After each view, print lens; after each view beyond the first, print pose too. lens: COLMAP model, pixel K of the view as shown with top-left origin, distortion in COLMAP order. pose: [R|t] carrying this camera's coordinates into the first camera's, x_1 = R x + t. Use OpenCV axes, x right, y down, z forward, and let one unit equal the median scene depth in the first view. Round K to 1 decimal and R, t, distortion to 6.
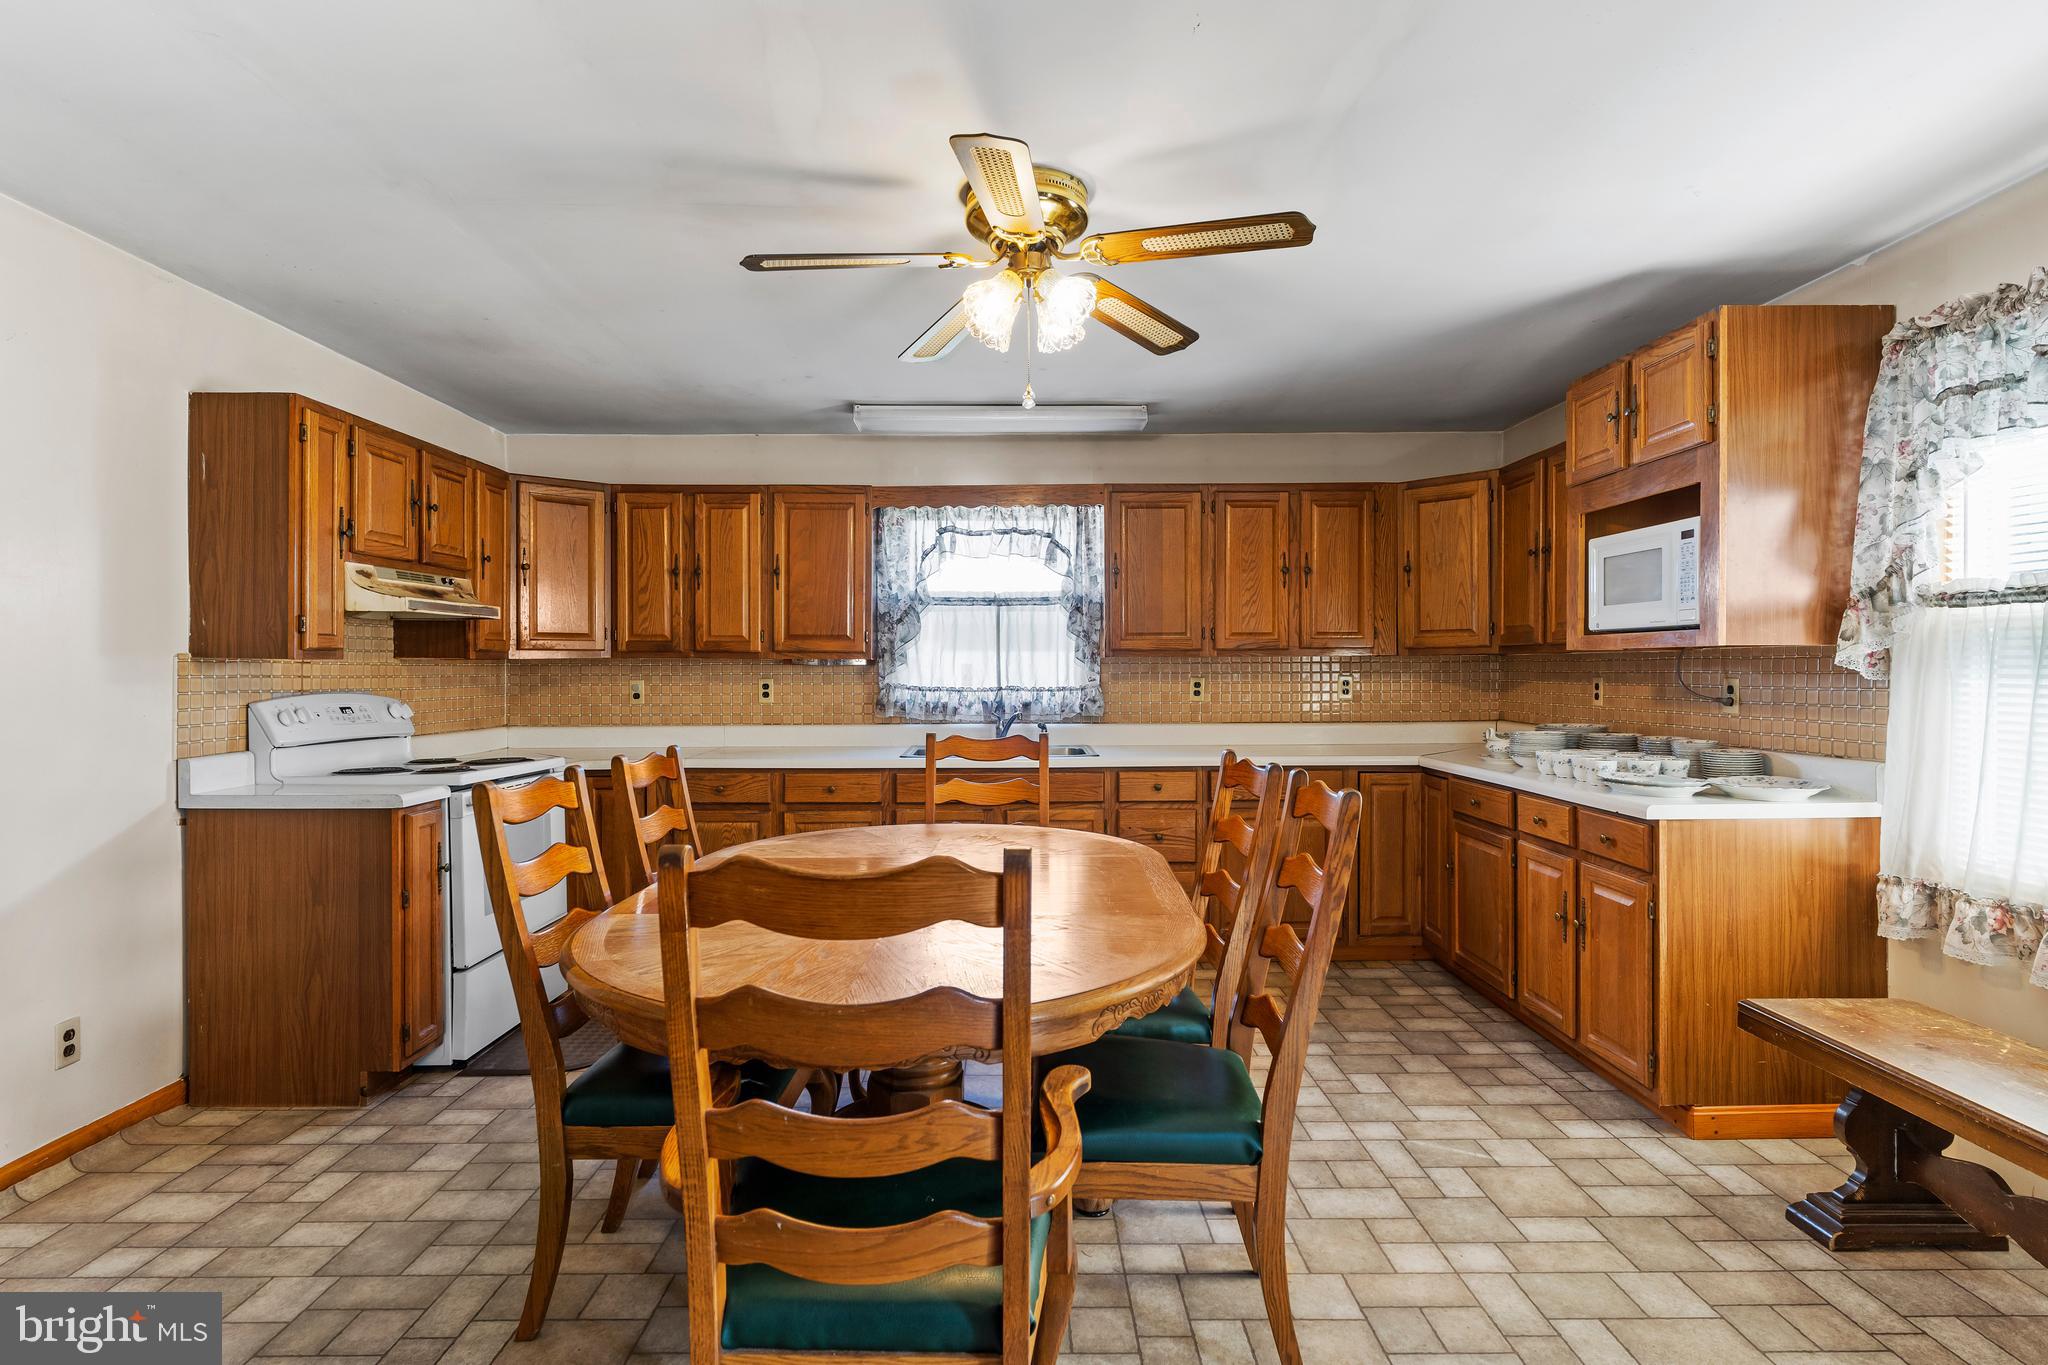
lens RADIAL K [[1048.6, 0, 1003.8], [0, 1048.6, 675.3], [0, 0, 1]] dist [-0.003945, -0.000124]
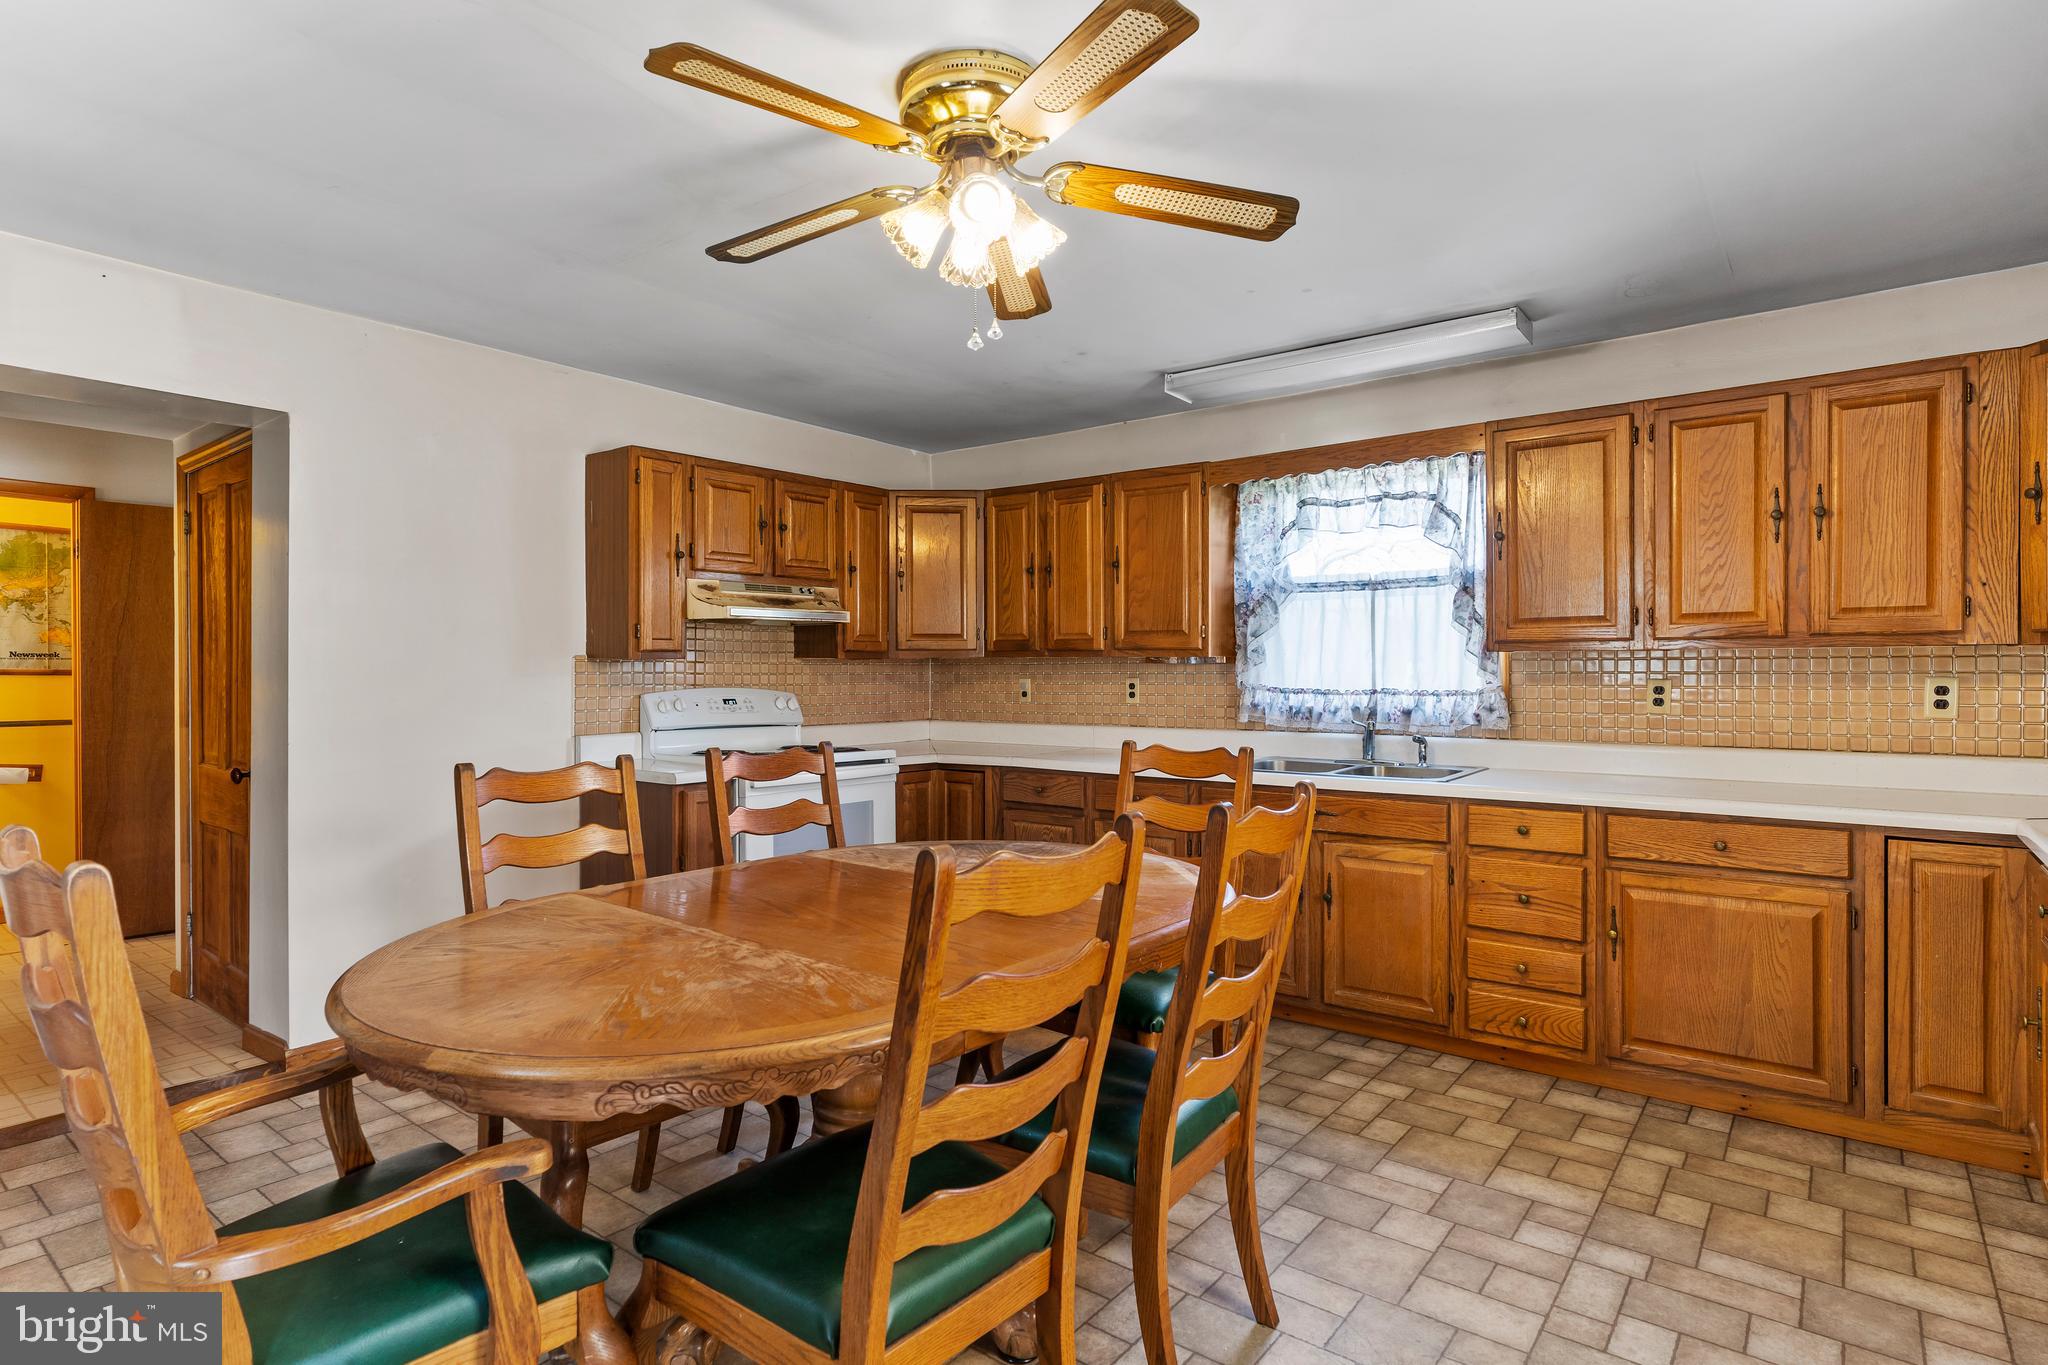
lens RADIAL K [[1053.0, 0, 1012.5], [0, 1053.0, 670.1], [0, 0, 1]] dist [-0.006863, 0.000955]
pose [[0.784904, 0.000838, -0.619617, 0.298380], [-0.004152, 0.999984, -0.003908, 0.000389], [0.619604, 0.005640, 0.784894, 0.197565]]
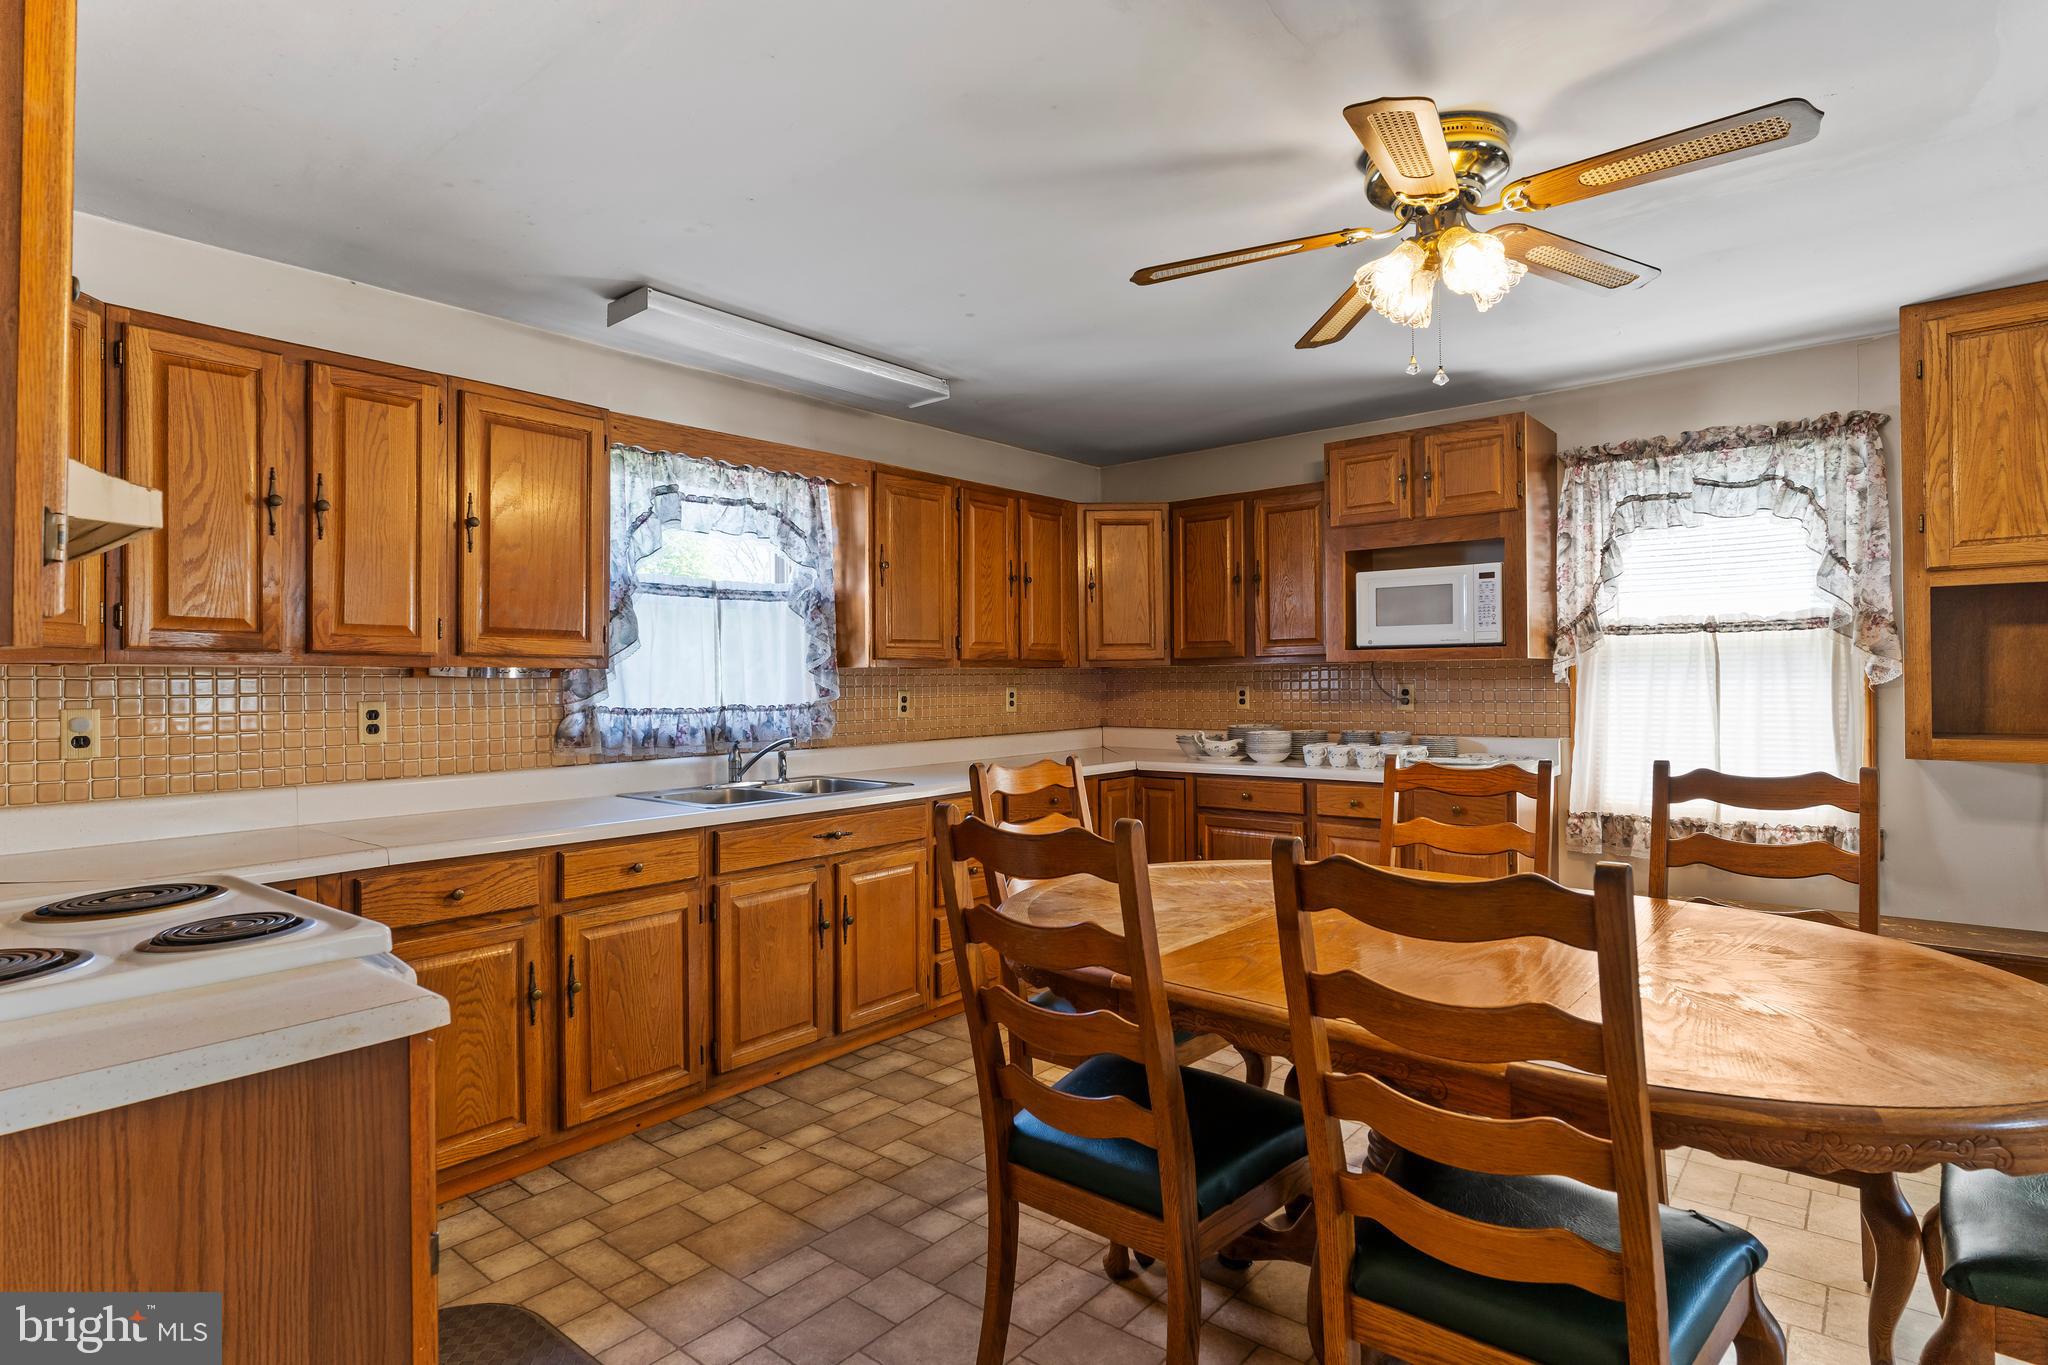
lens RADIAL K [[1084.1, 0, 1018.2], [0, 1084.1, 669.0], [0, 0, 1]] dist [0.003730, 0.000891]
pose [[0.636236, 0.004184, 0.771483, -0.497712], [0.013747, 0.999765, -0.016758, 0.000265], [-0.771372, 0.021268, 0.636029, 0.360896]]
